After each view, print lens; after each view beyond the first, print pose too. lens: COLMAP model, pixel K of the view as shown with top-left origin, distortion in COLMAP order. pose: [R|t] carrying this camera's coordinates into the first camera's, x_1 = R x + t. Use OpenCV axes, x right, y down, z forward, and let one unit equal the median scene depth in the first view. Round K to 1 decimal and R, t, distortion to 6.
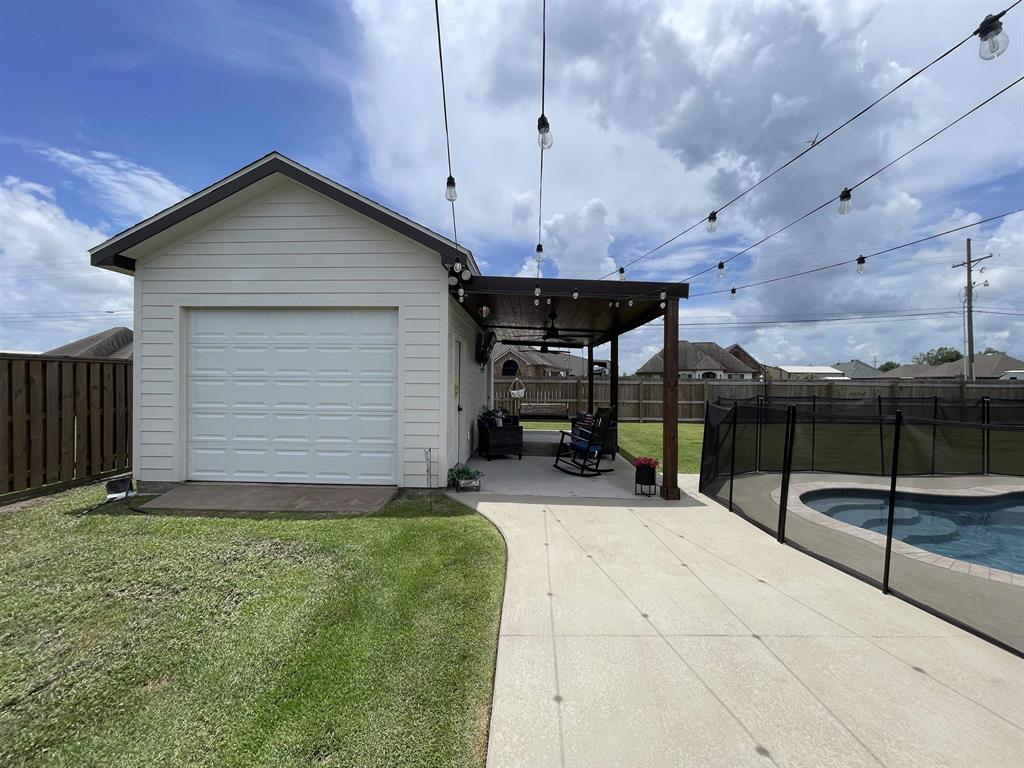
lens RADIAL K [[414.8, 0, 514.0], [0, 414.8, 381.7], [0, 0, 1]] dist [0.000271, -0.001299]
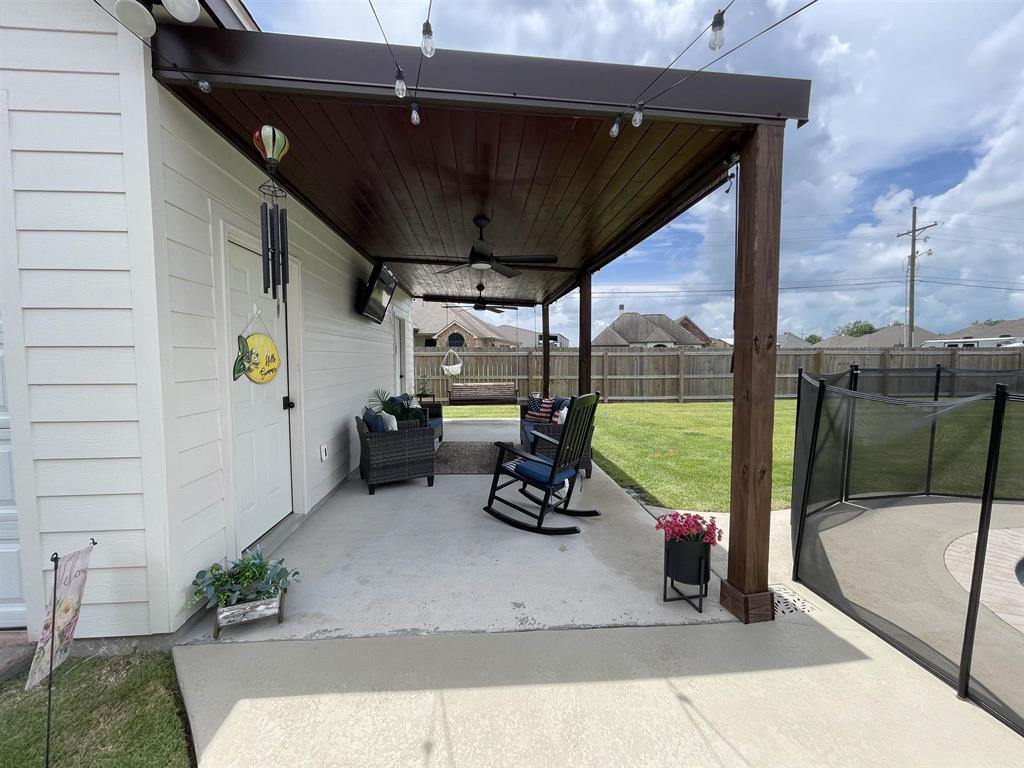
lens RADIAL K [[414.8, 0, 512.5], [0, 414.8, 385.3], [0, 0, 1]] dist [0.000271, -0.001299]
pose [[0.993491, -0.020241, 0.112102, 0.033658], [0.012594, 0.997571, 0.068510, 0.006040], [-0.113216, -0.066652, 0.991332, 0.220776]]
